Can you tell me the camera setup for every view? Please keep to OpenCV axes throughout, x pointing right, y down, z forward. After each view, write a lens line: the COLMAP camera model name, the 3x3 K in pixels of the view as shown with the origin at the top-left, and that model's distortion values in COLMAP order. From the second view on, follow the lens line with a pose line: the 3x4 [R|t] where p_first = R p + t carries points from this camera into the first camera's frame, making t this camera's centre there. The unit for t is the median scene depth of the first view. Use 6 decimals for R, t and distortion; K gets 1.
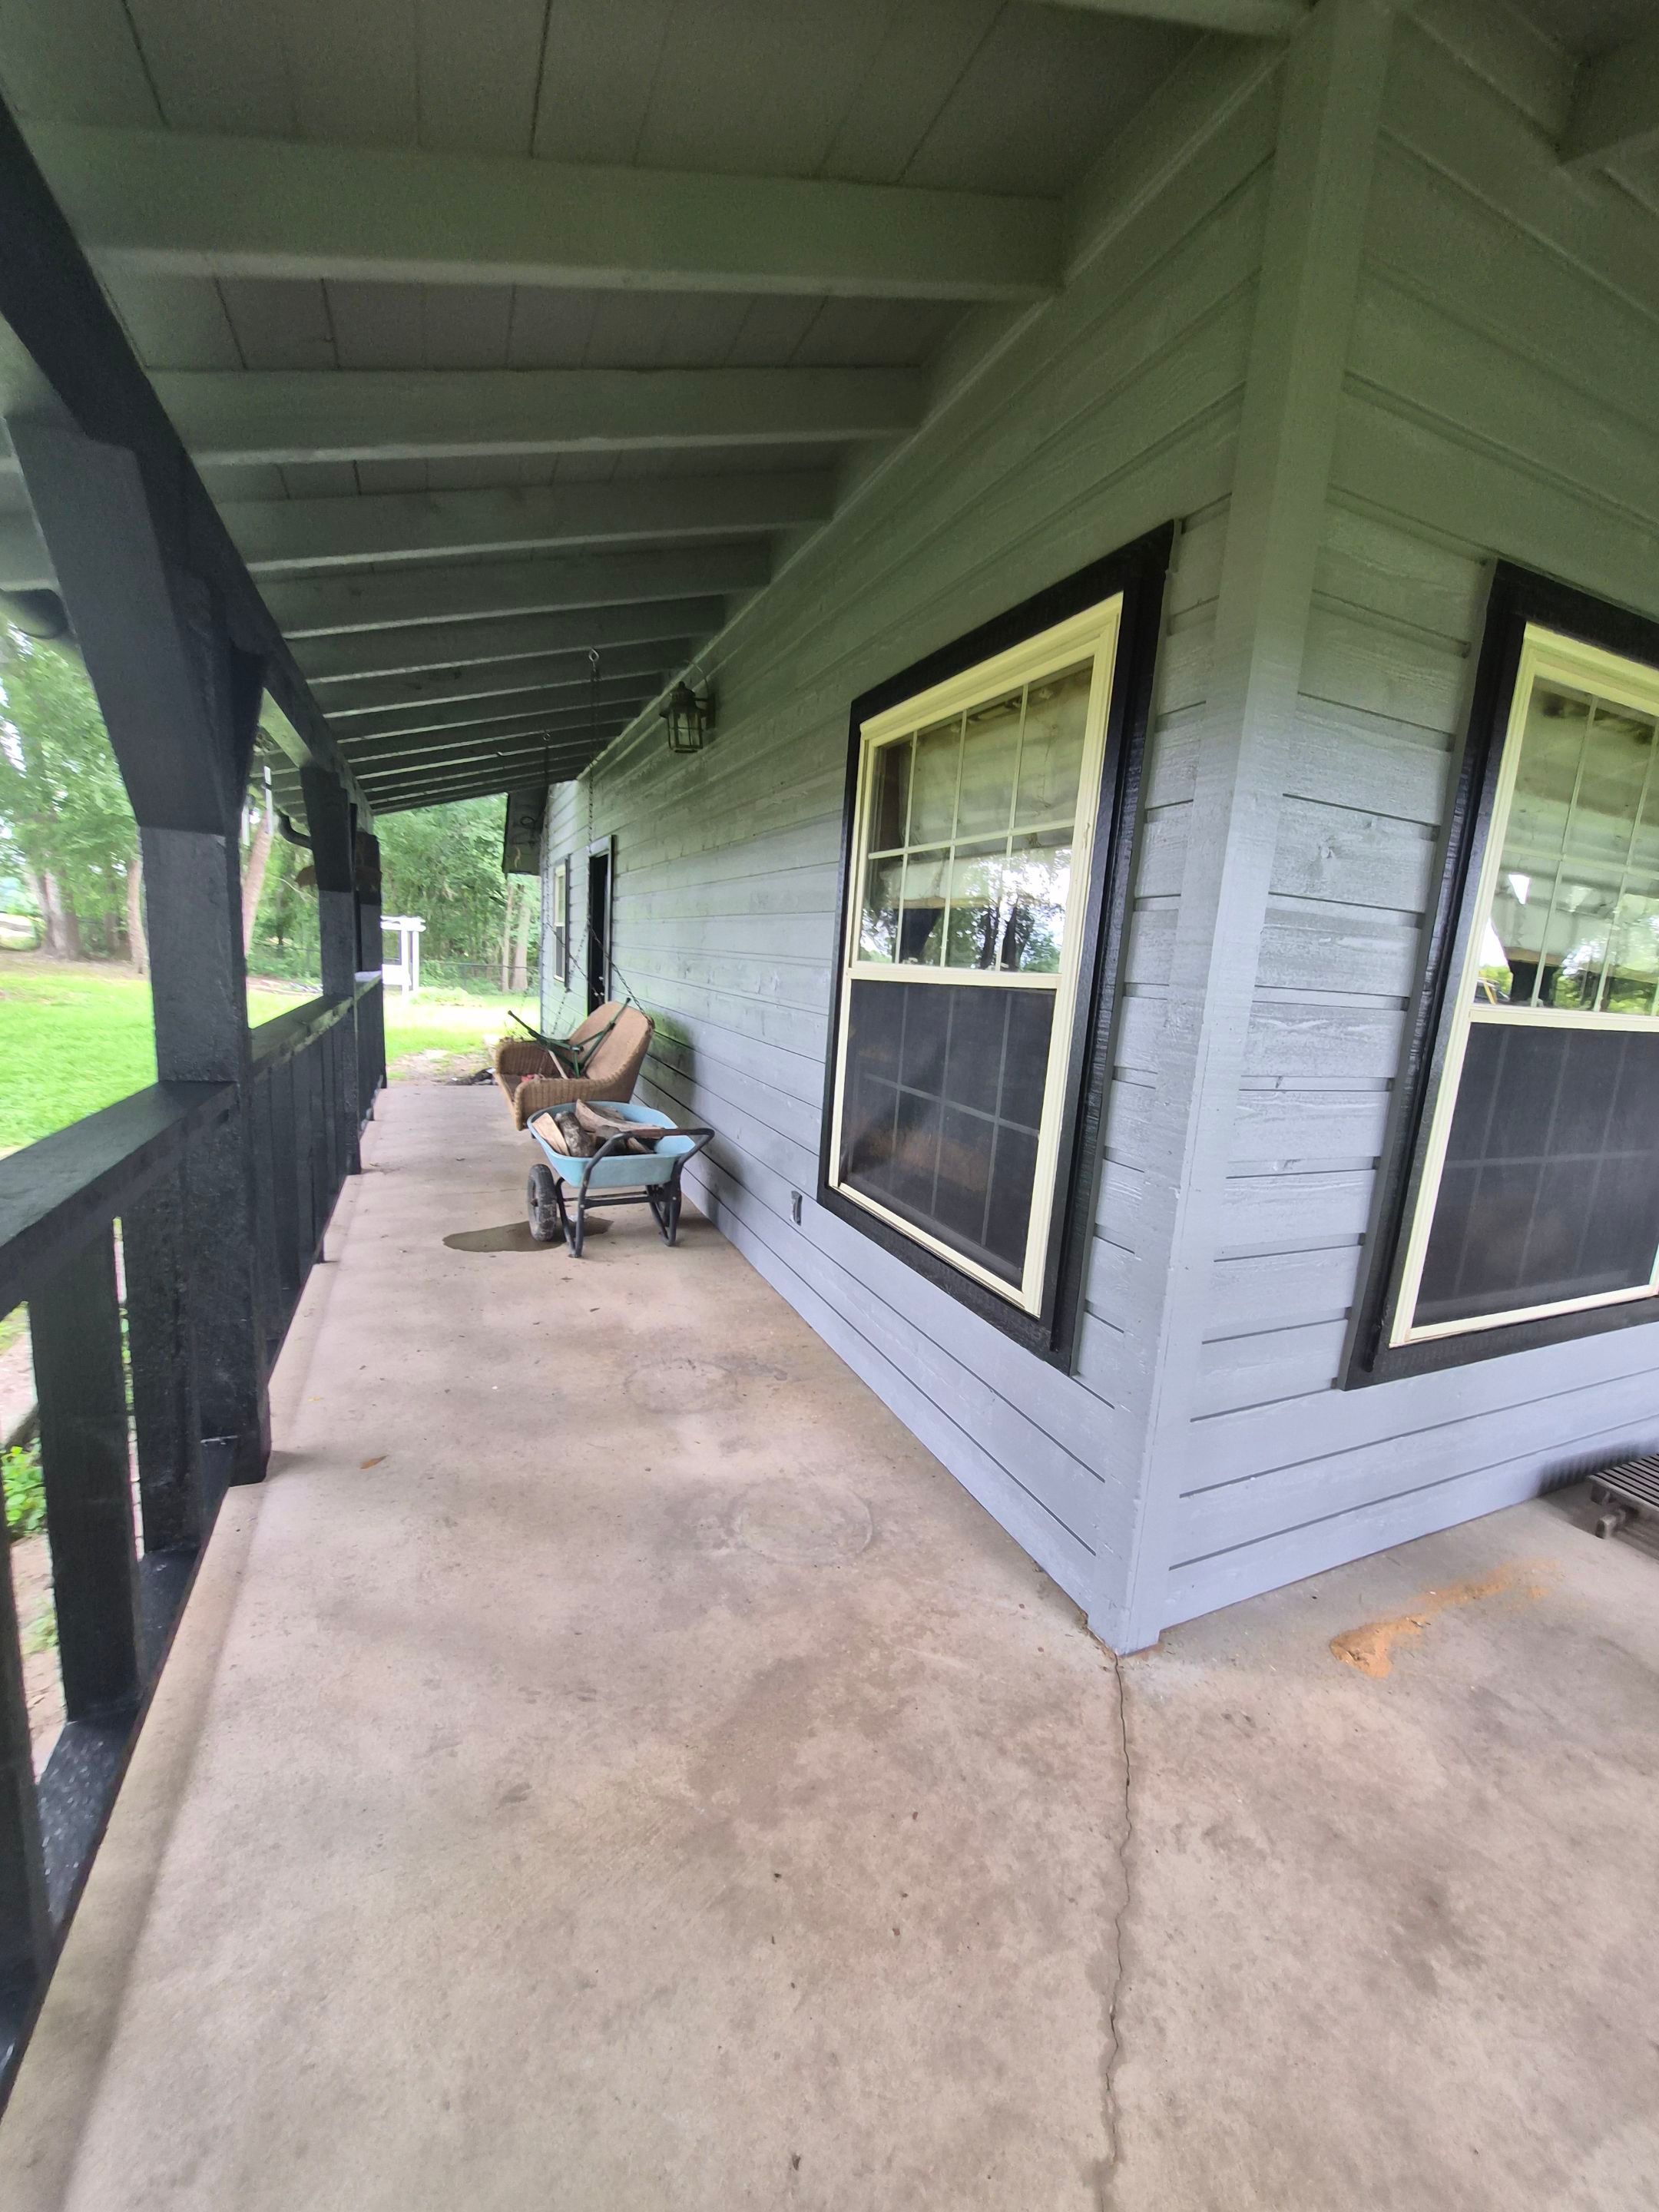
lens RADIAL K [[871.3, 0, 839.4], [0, 871.3, 1108.3], [0, 0, 1]] dist [-0.006865, 0.002114]
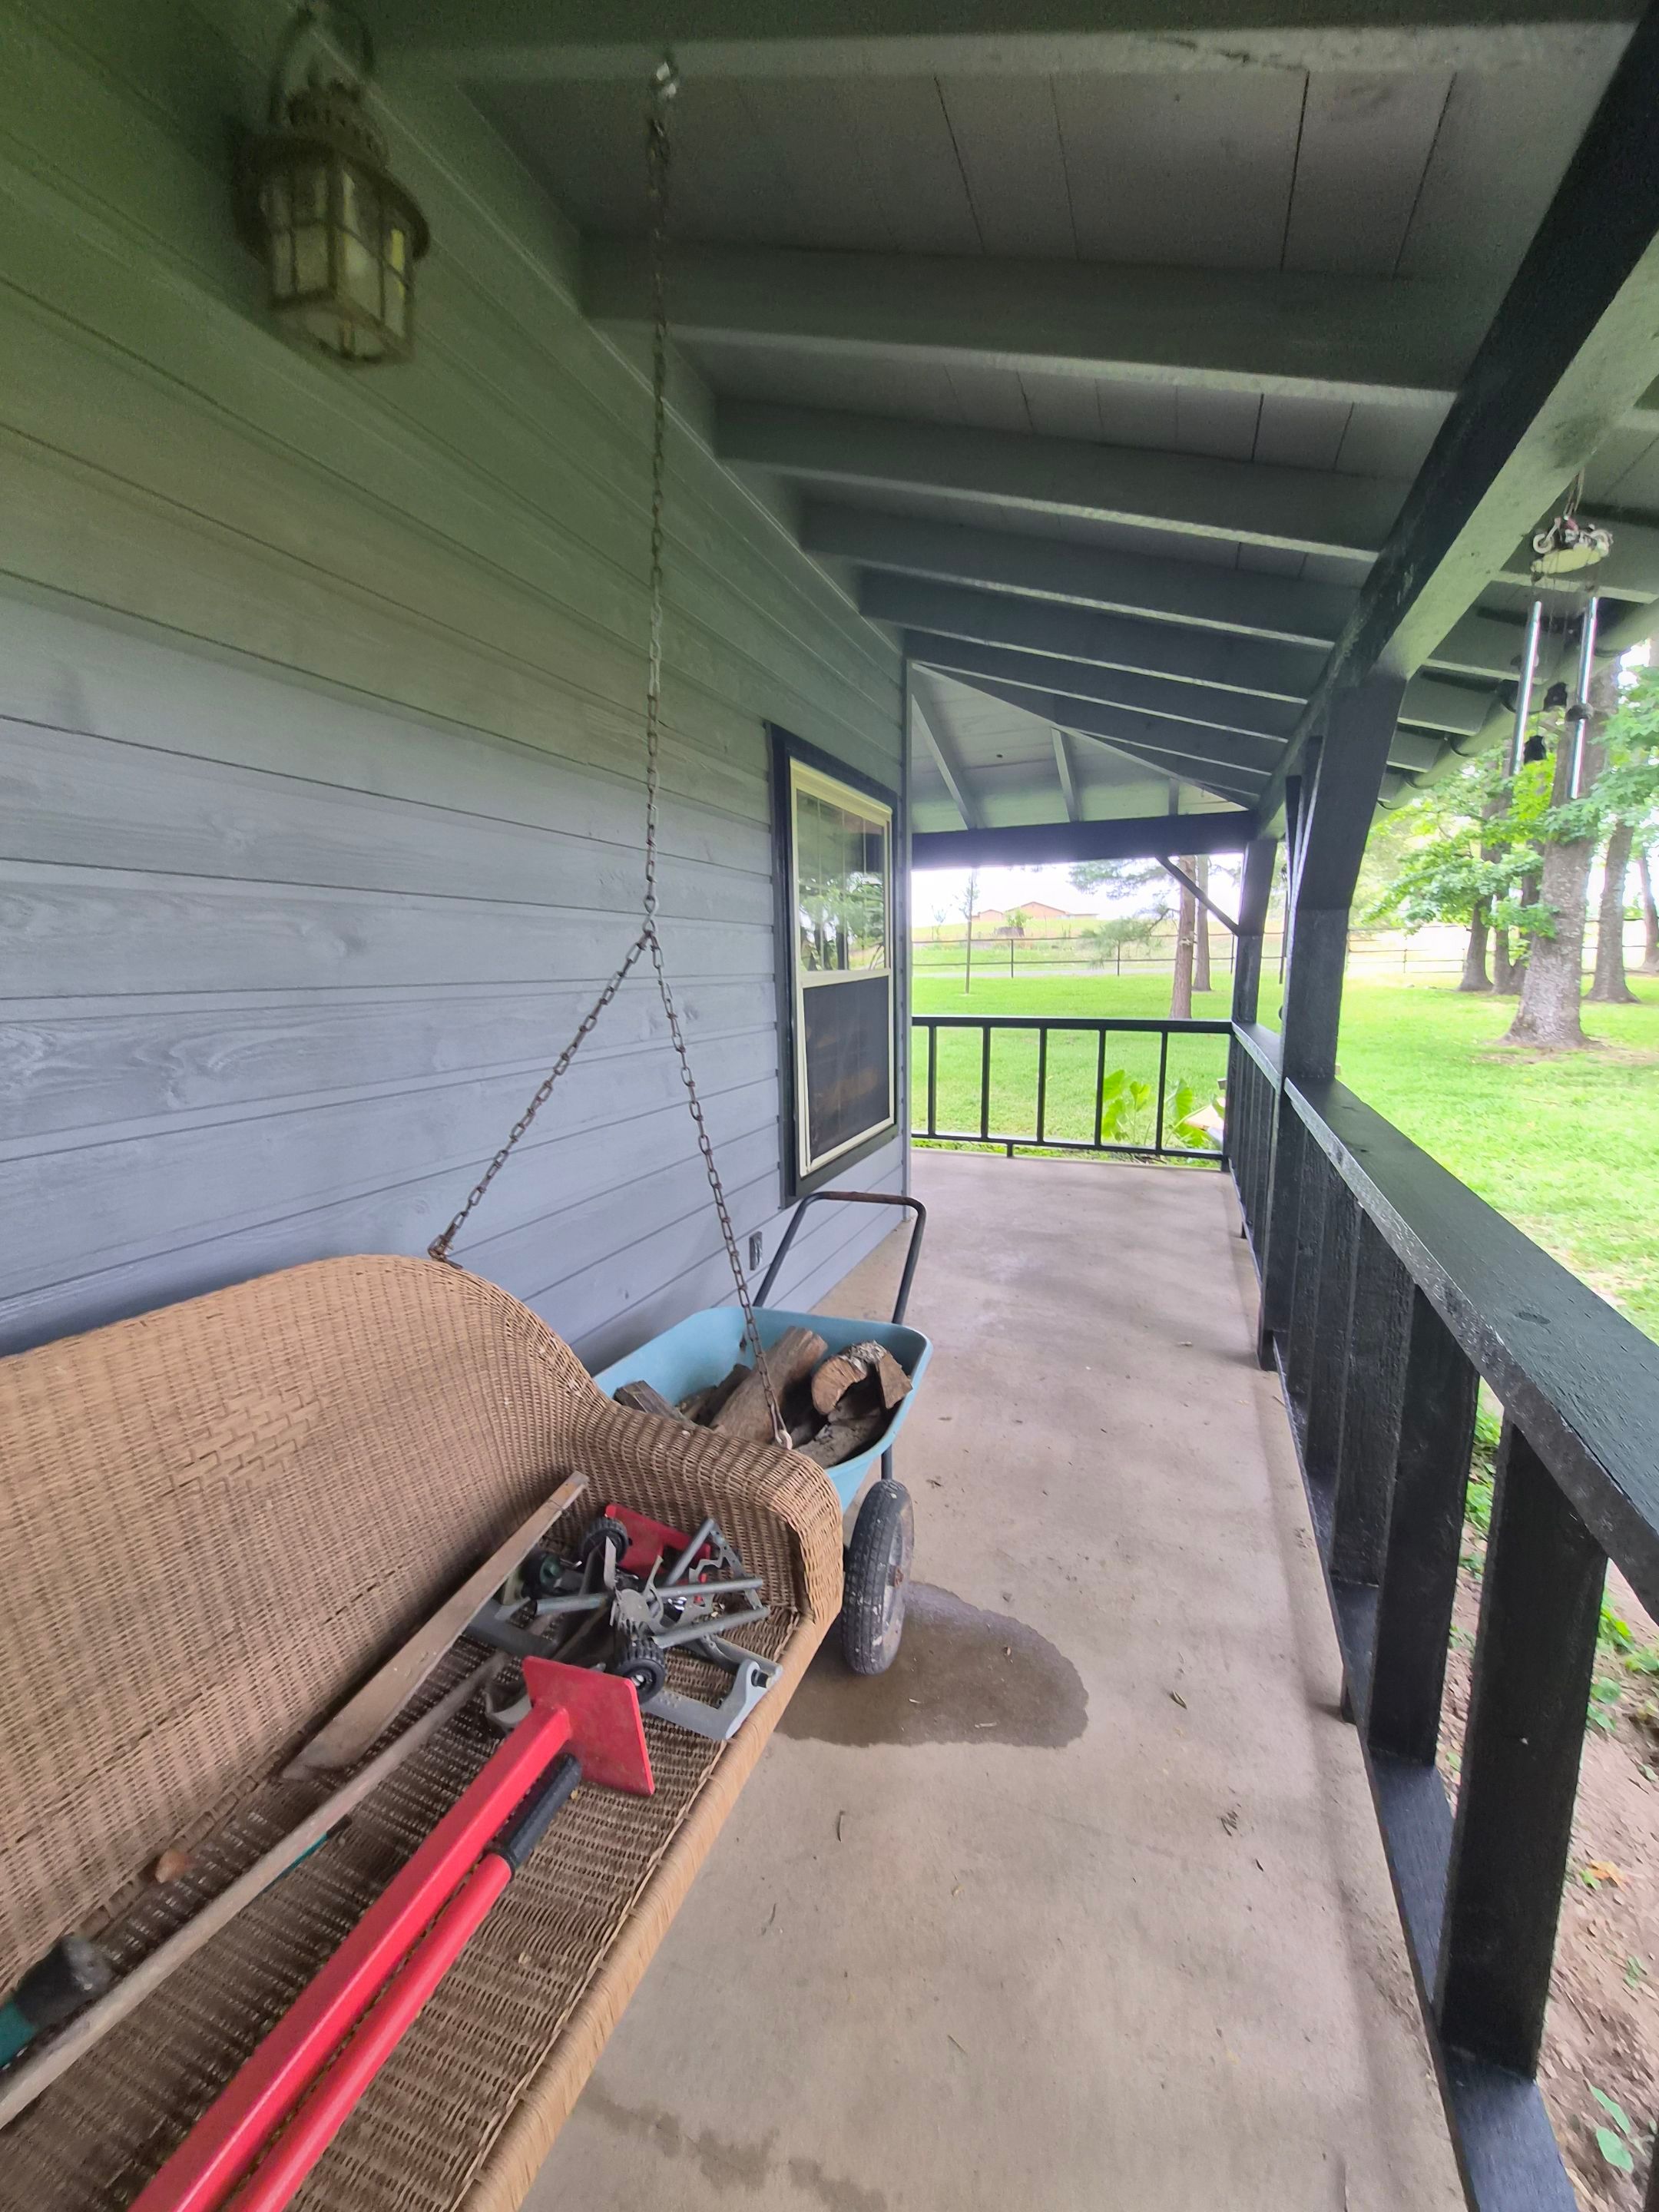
lens RADIAL K [[871.3, 0, 838.3], [0, 871.3, 1108.7], [0, 0, 1]] dist [-0.006865, 0.002114]
pose [[-0.696526, -0.173961, 0.696124, -0.868196], [0.083481, 0.943930, 0.319417, -0.372373], [-0.712659, 0.280595, -0.642949, 1.801649]]
